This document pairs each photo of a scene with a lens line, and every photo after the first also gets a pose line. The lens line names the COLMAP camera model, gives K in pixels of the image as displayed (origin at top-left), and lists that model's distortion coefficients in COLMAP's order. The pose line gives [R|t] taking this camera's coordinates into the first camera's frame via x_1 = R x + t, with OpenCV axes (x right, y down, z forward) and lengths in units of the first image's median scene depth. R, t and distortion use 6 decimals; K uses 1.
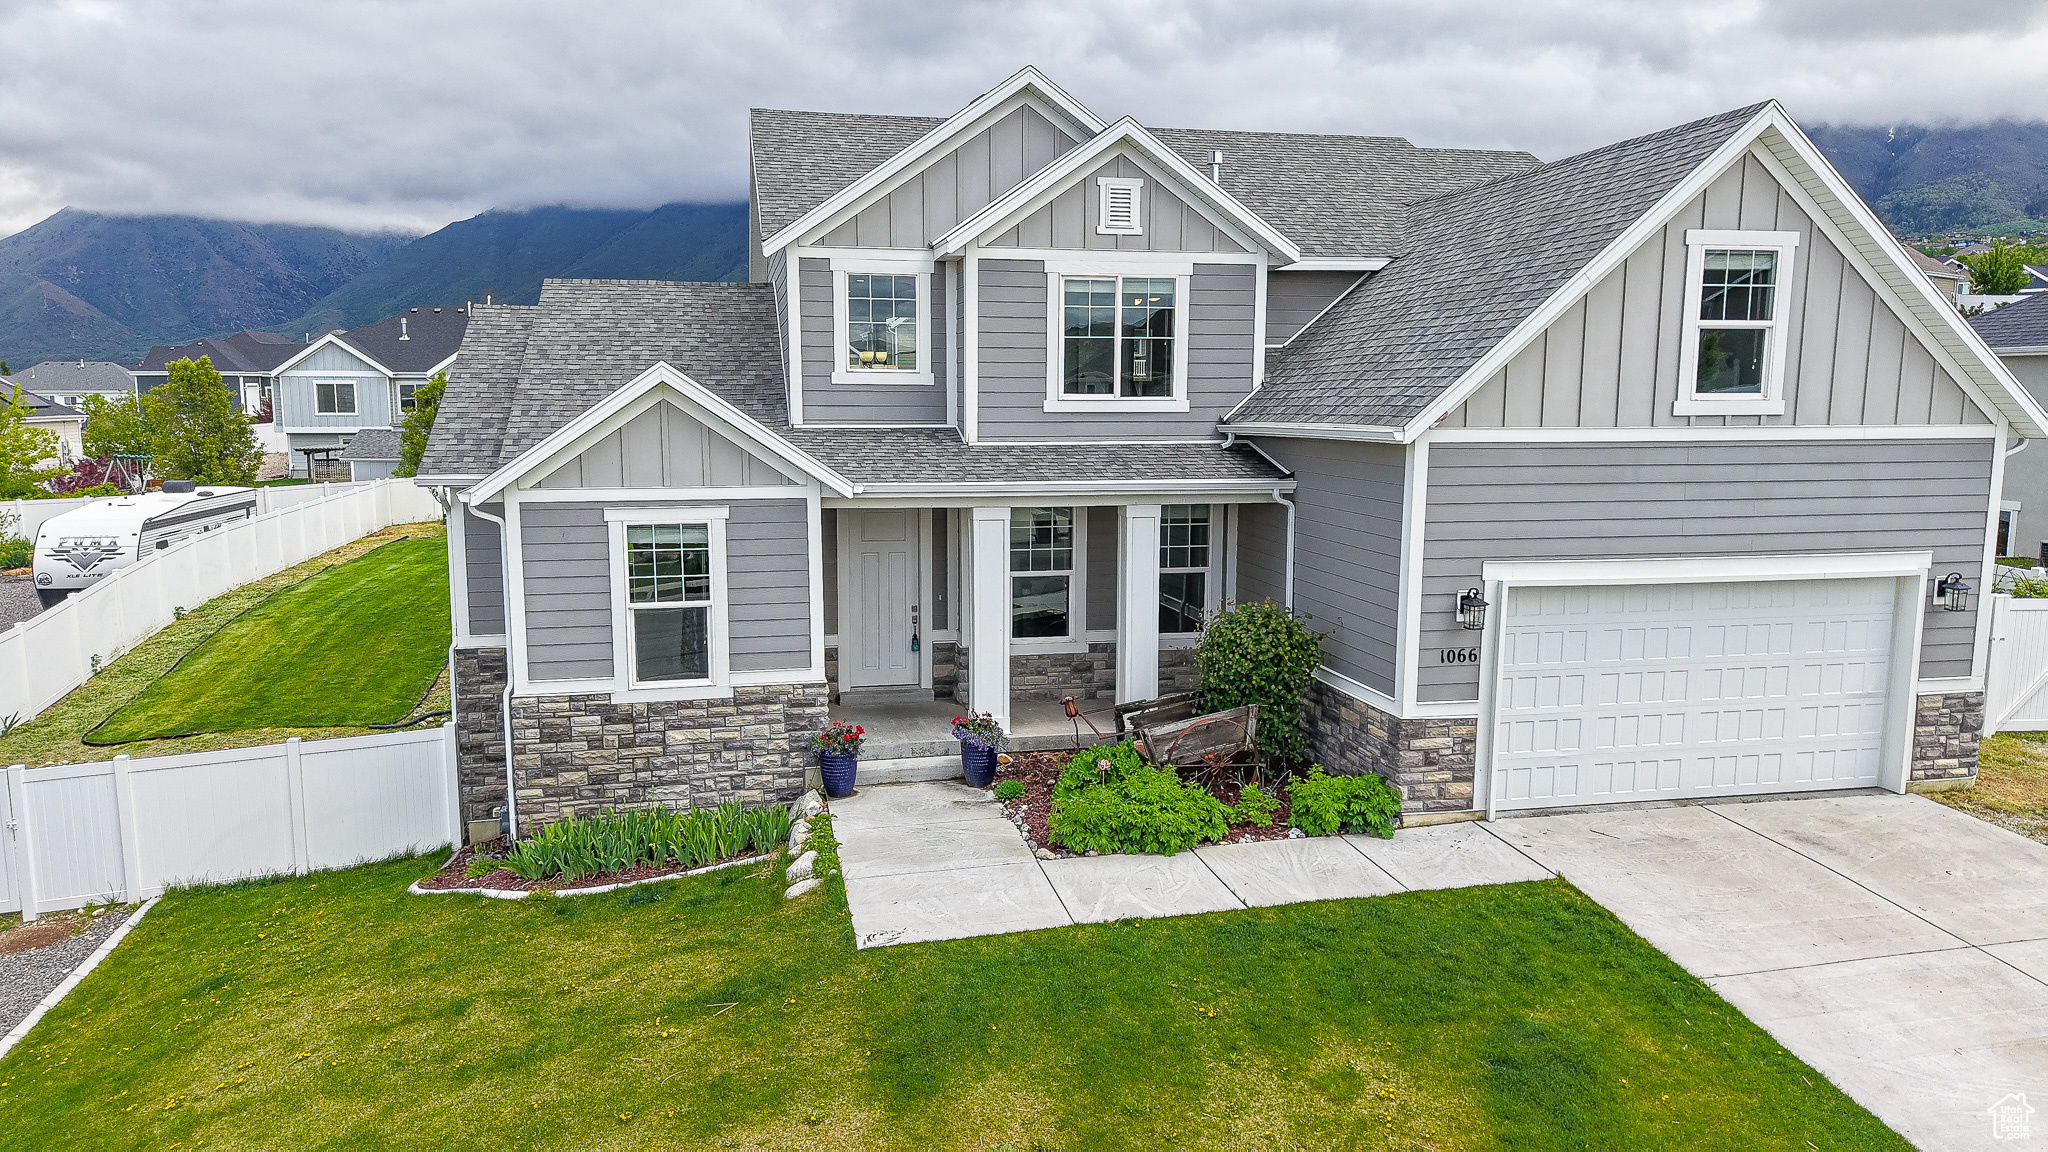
lens RADIAL K [[1372.9, 0, 1024.0], [0, 1372.9, 576.0], [0, 0, 1]] dist [0.028146, -0.038449]
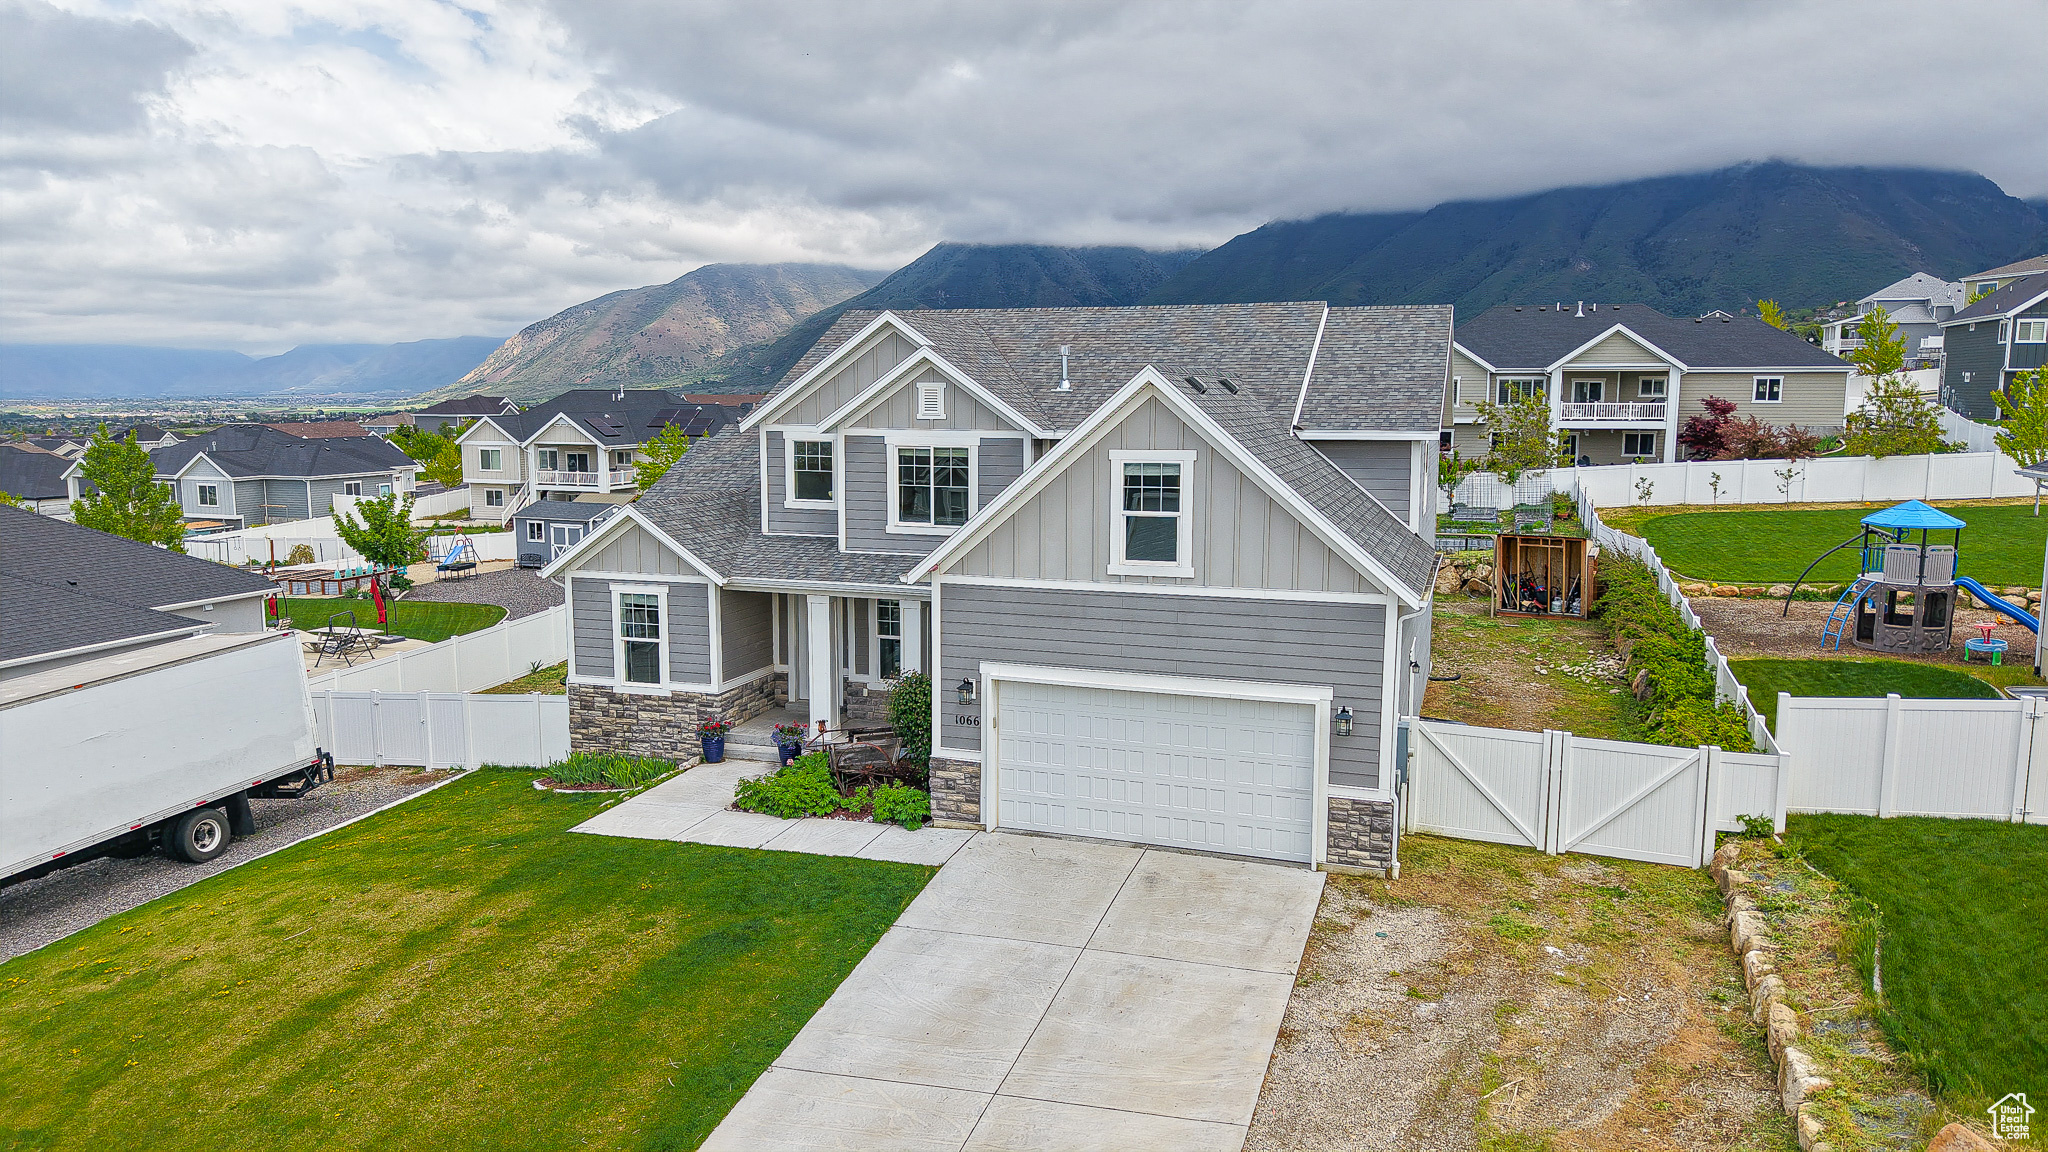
lens RADIAL K [[1372.9, 0, 1024.0], [0, 1372.9, 576.0], [0, 0, 1]] dist [0.028146, -0.038449]
pose [[0.859816, 0.068265, -0.506021, 1.045074], [-0.069189, 0.997459, 0.016998, -0.123615], [0.505895, 0.020397, 0.862354, -0.267537]]
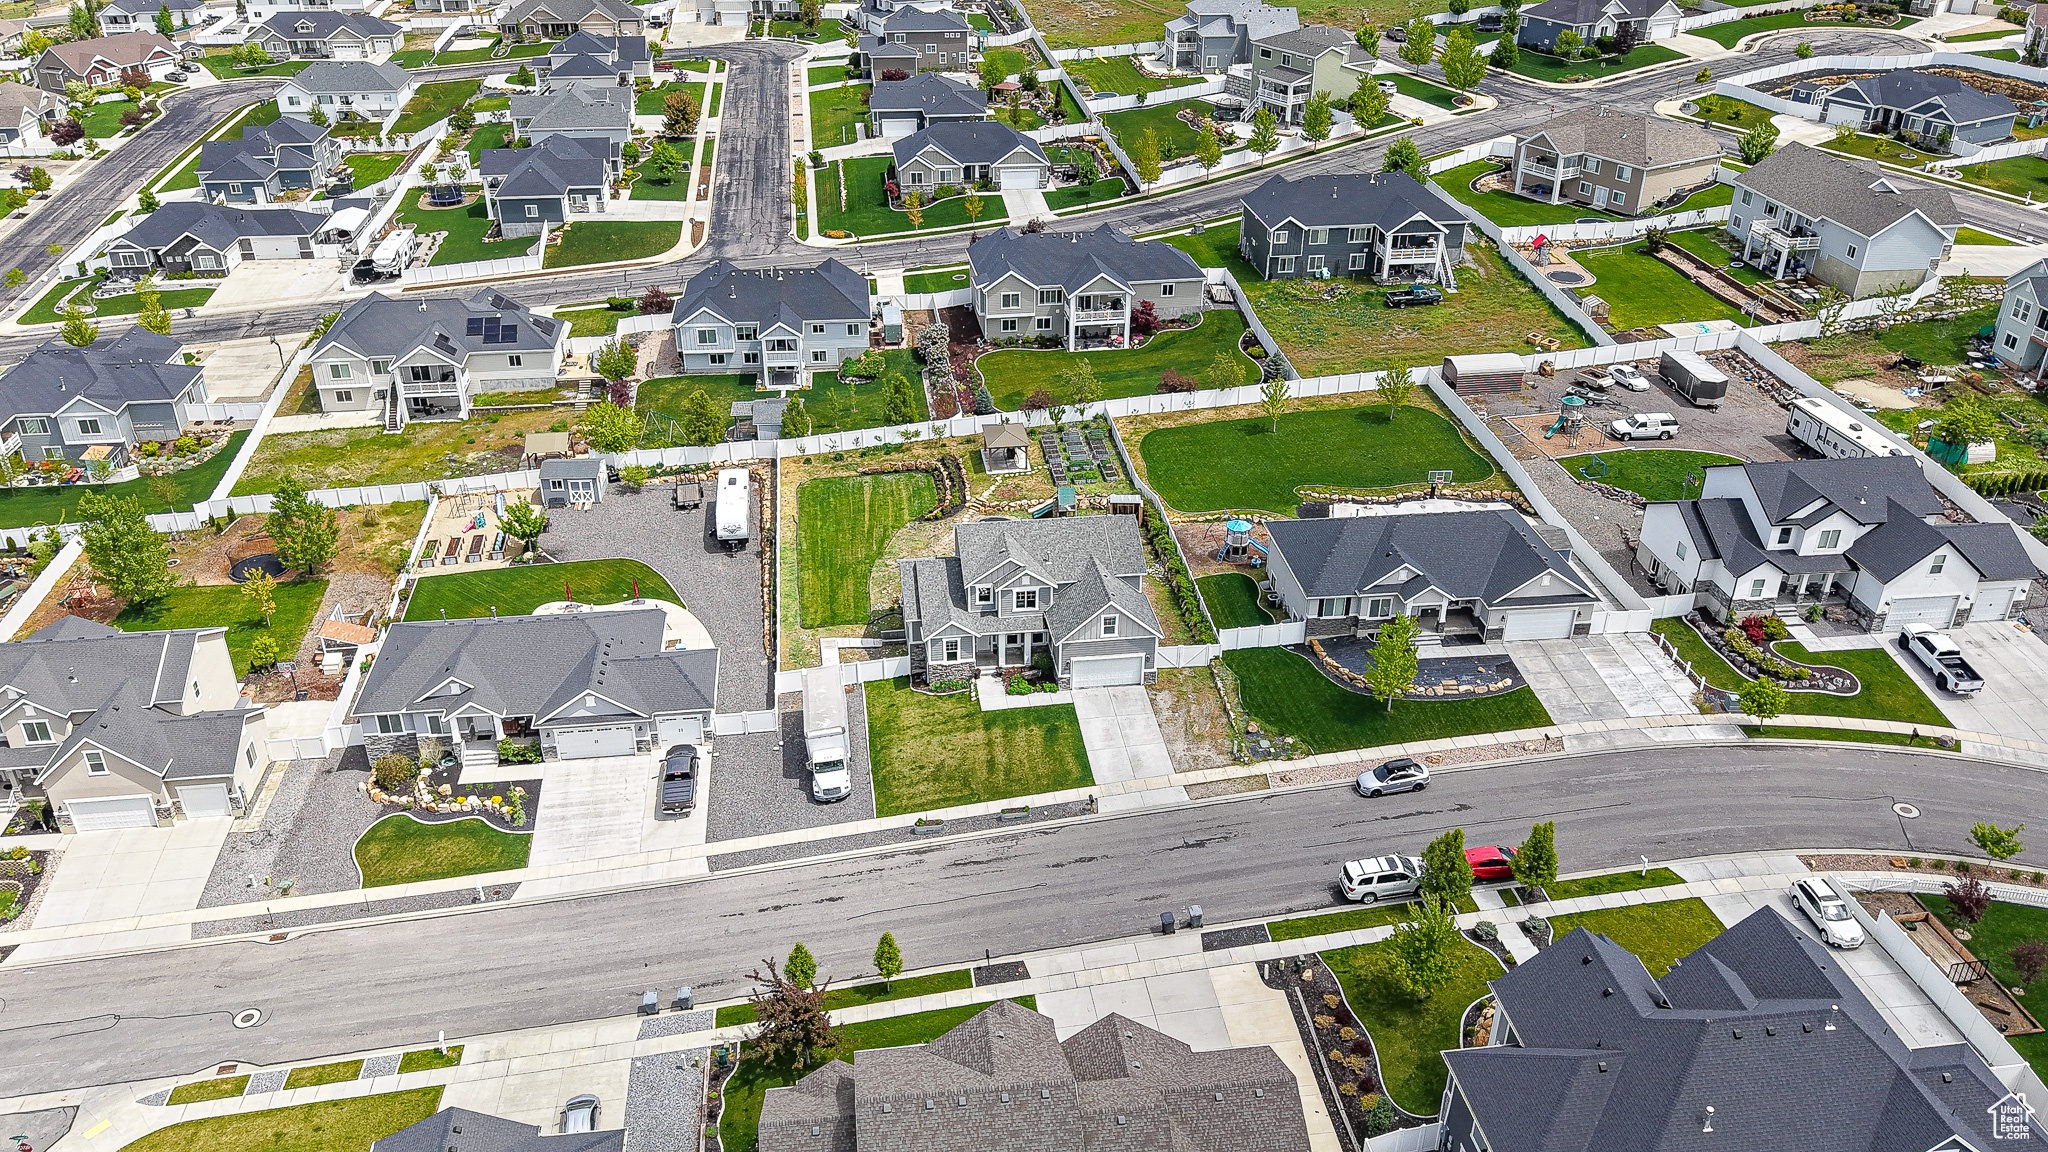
lens RADIAL K [[1550.7, 0, 1024.0], [0, 1550.7, 576.0], [0, 0, 1]] dist [0.073680, -0.172818]
pose [[0.997471, 0.037773, -0.060203, 0.506790], [-0.013939, 0.934593, 0.355446, -2.906163], [0.069692, -0.353708, 0.932756, -5.652183]]
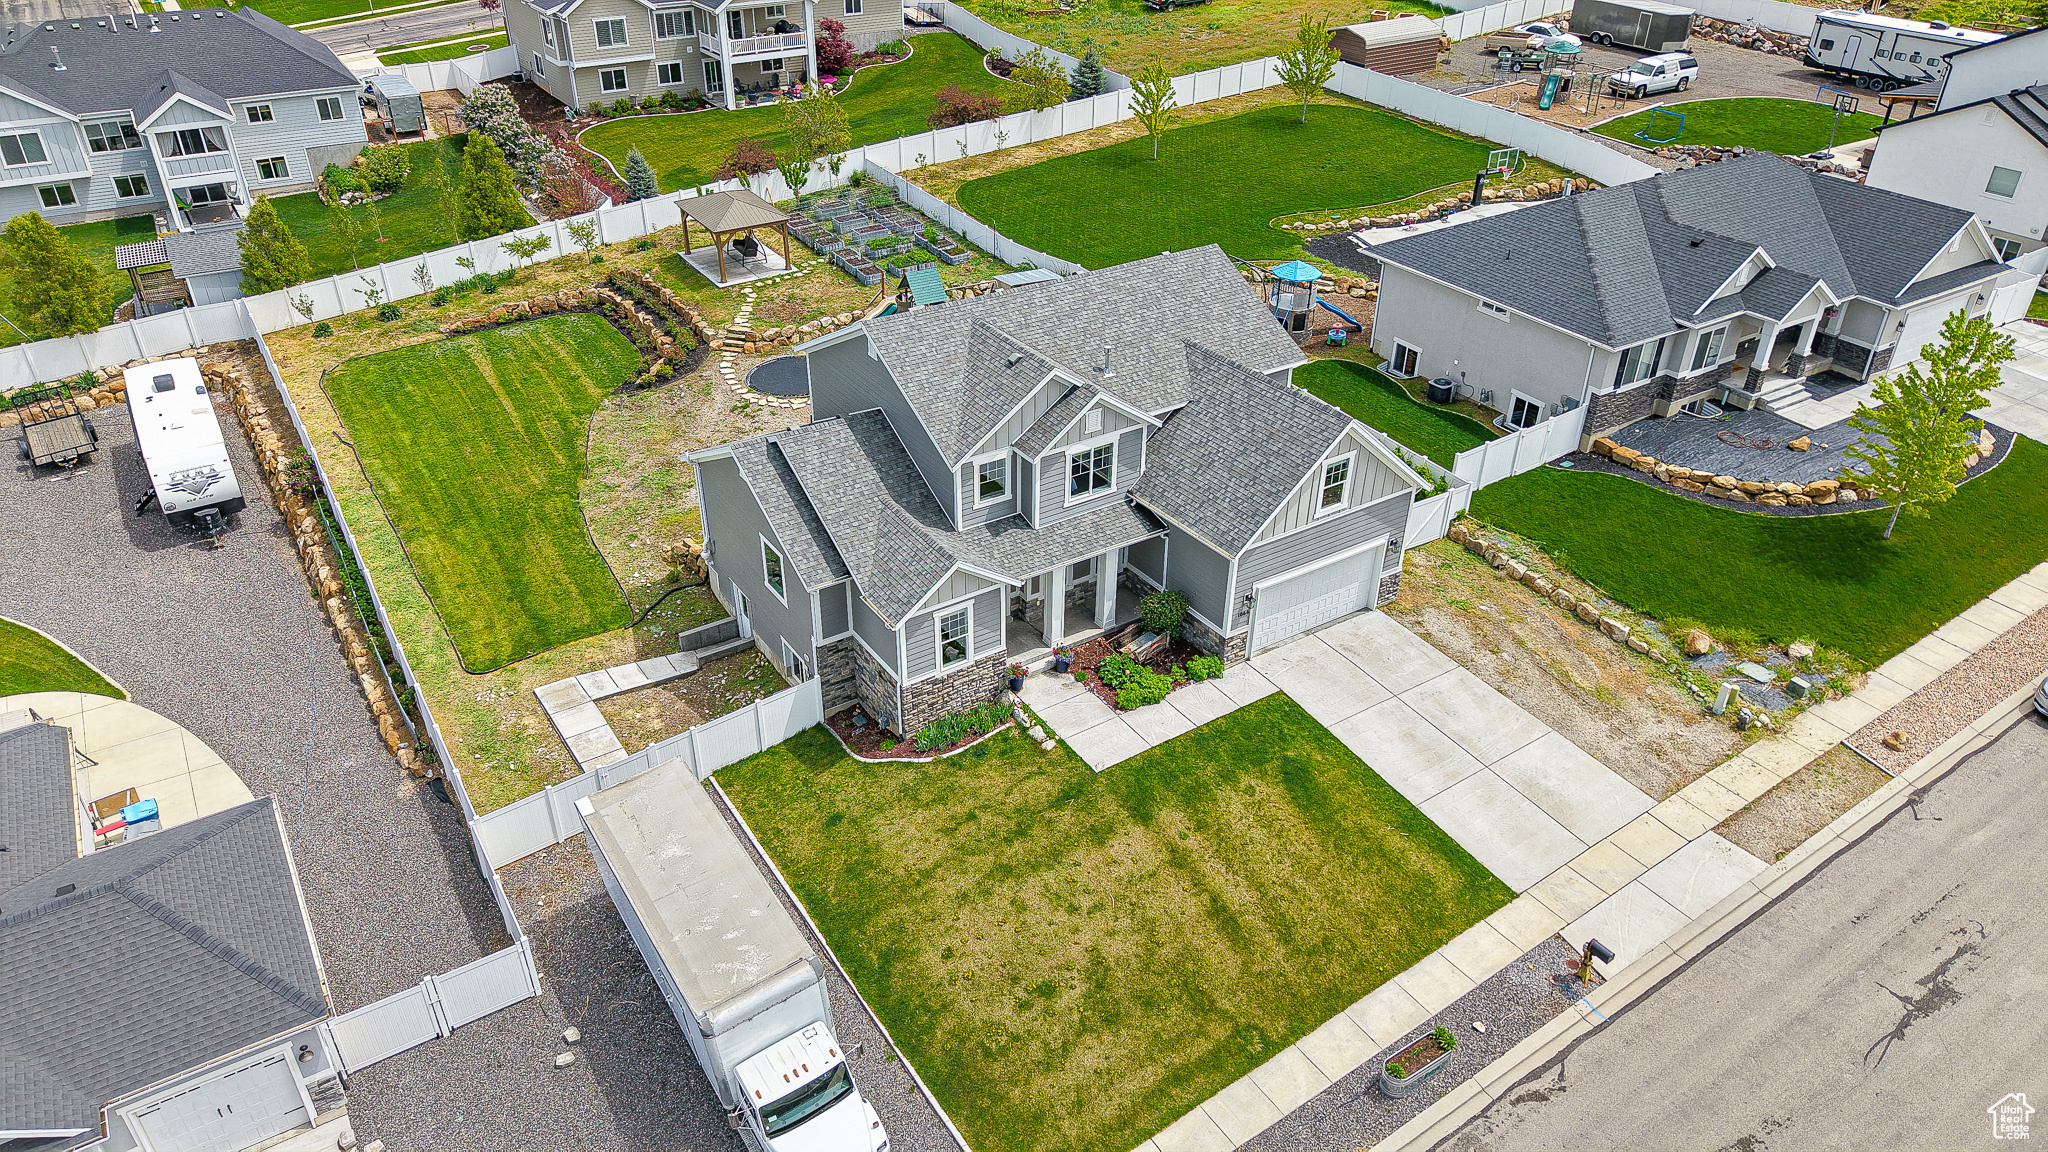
lens RADIAL K [[1372.9, 0, 1024.0], [0, 1372.9, 576.0], [0, 0, 1]] dist [0.028146, -0.038449]
pose [[0.933025, -0.185914, 0.308060, -0.879838], [0.043552, 0.908226, 0.416208, -1.104757], [-0.357167, -0.374916, 0.855494, -1.115154]]
